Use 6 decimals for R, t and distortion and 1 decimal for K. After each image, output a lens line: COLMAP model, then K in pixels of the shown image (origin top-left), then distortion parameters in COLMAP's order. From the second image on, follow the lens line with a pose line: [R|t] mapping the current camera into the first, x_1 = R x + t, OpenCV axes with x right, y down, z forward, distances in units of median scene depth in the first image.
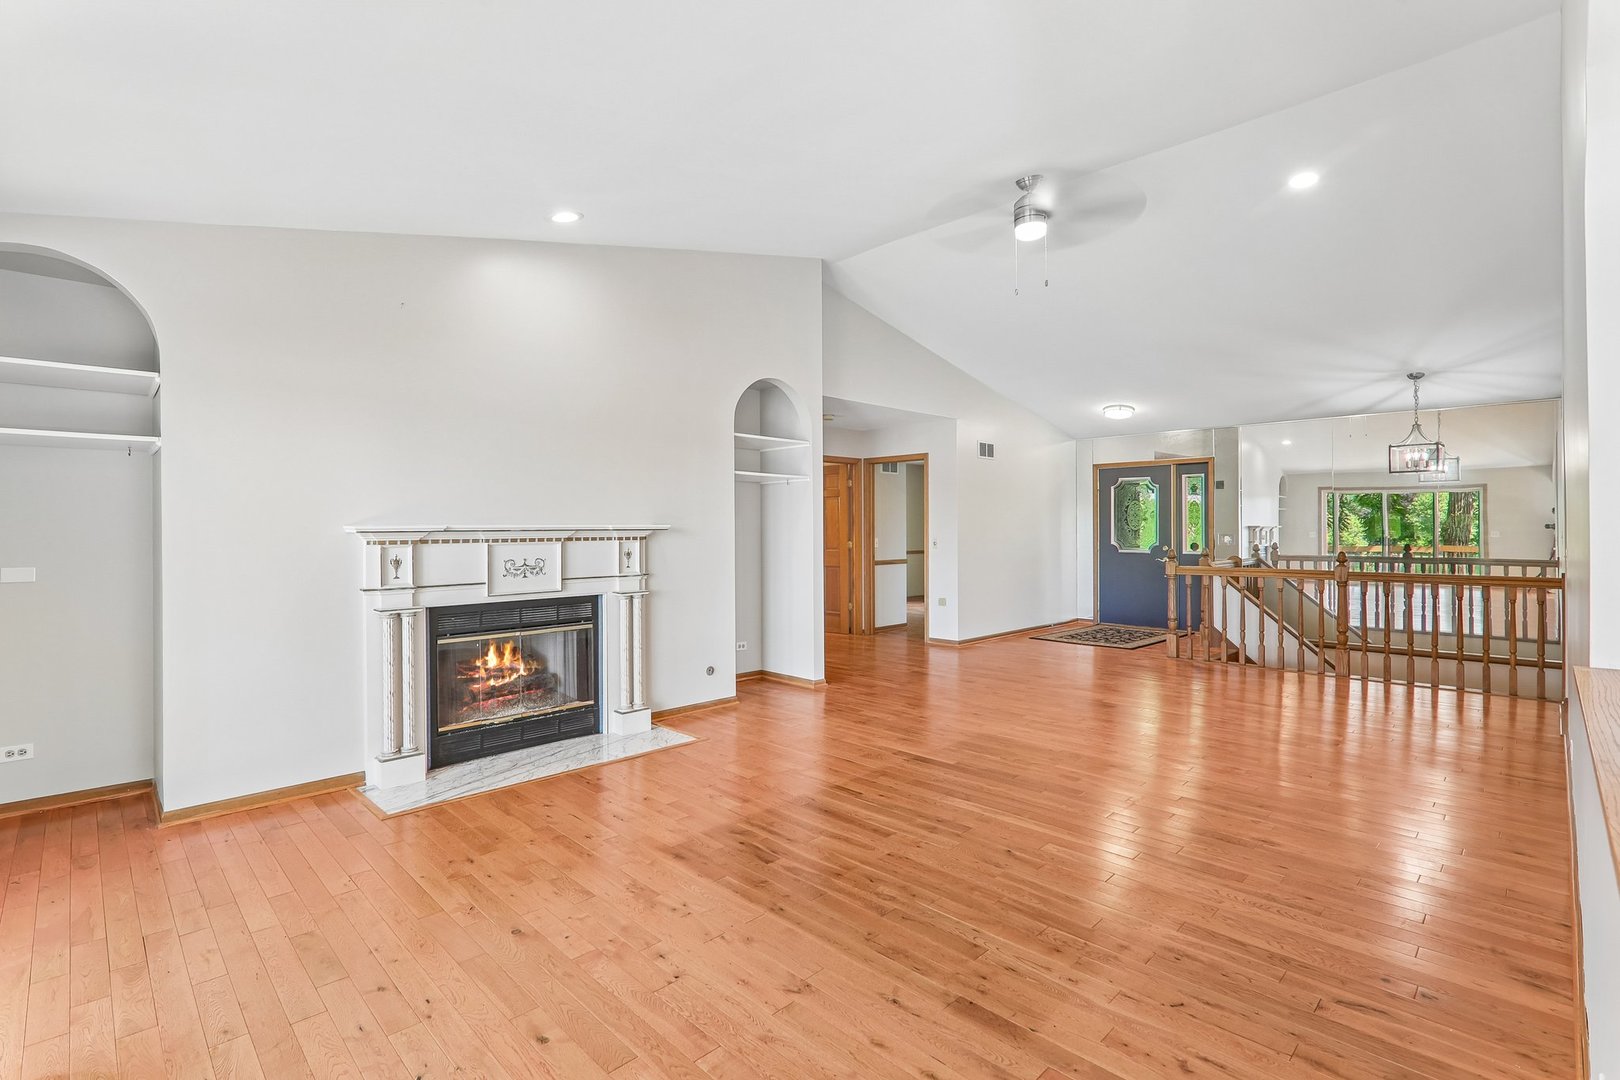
lens RADIAL K [[751.3, 0, 808.4], [0, 751.3, 529.1], [0, 0, 1]] dist [-0.011463, -0.000216]
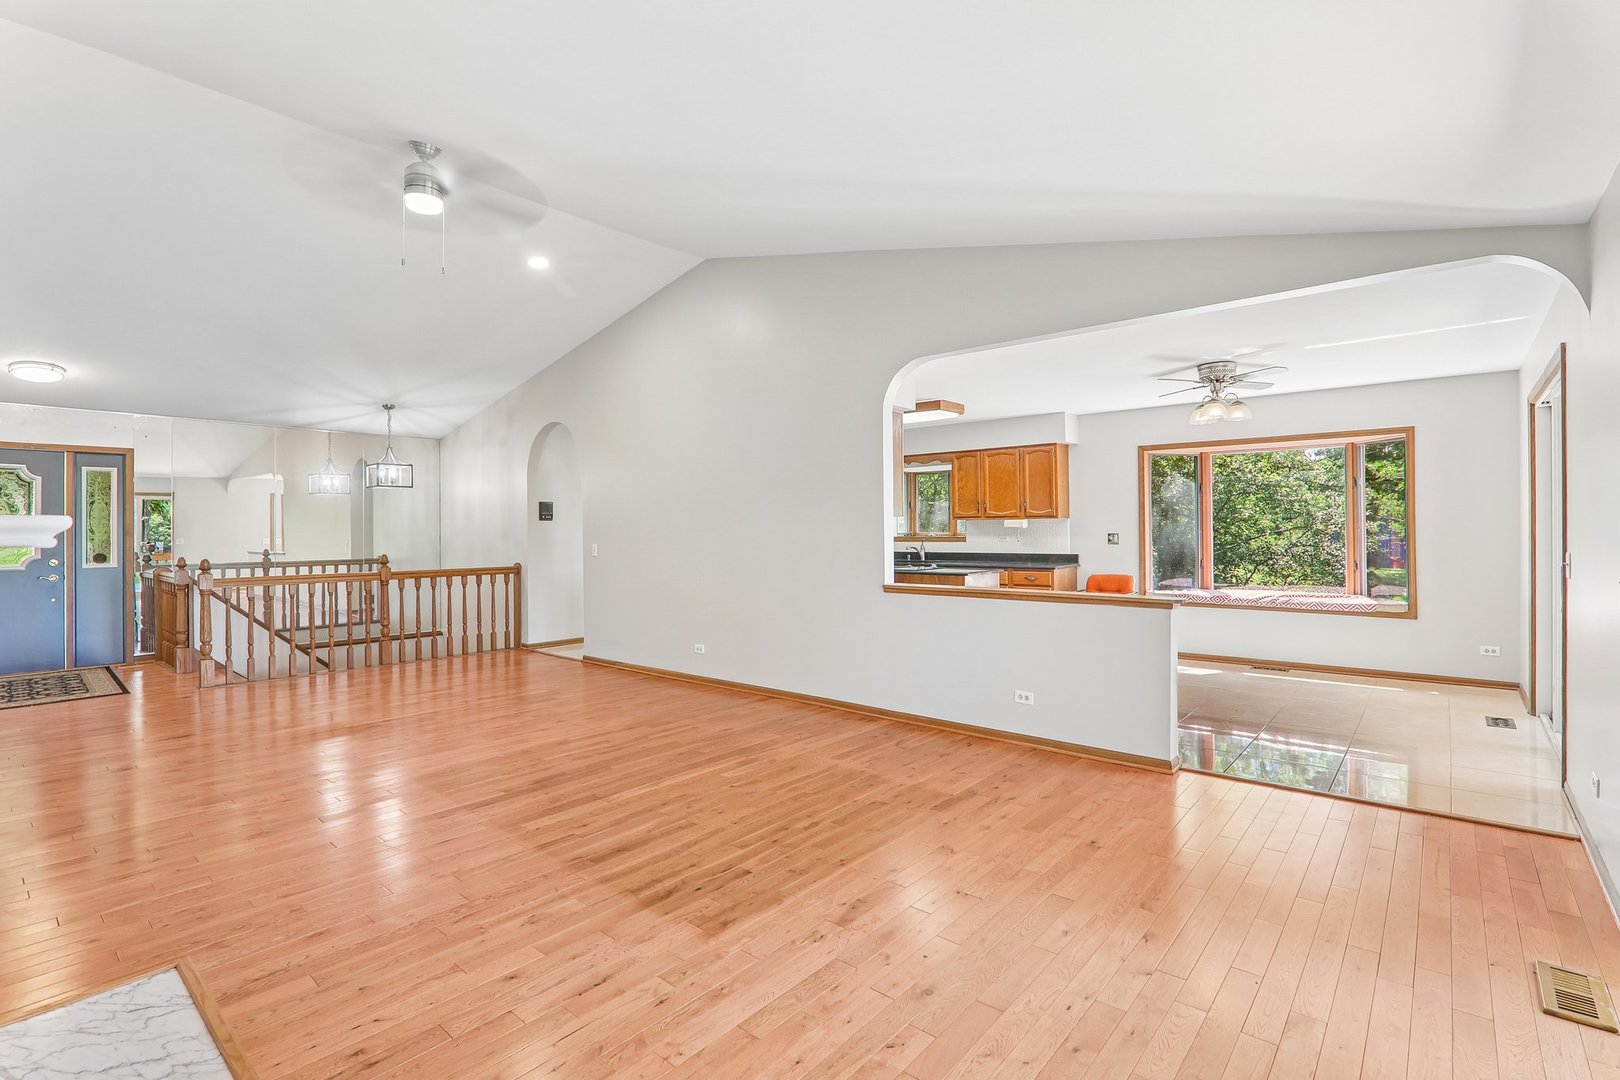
lens RADIAL K [[752.8, 0, 805.1], [0, 752.8, 534.9], [0, 0, 1]] dist [-0.013376, -0.000389]
pose [[-0.077272, -0.002036, 0.997008, -0.516671], [0.006064, 0.999978, 0.002512, 0.001563], [-0.996992, 0.006240, -0.077258, 0.499312]]
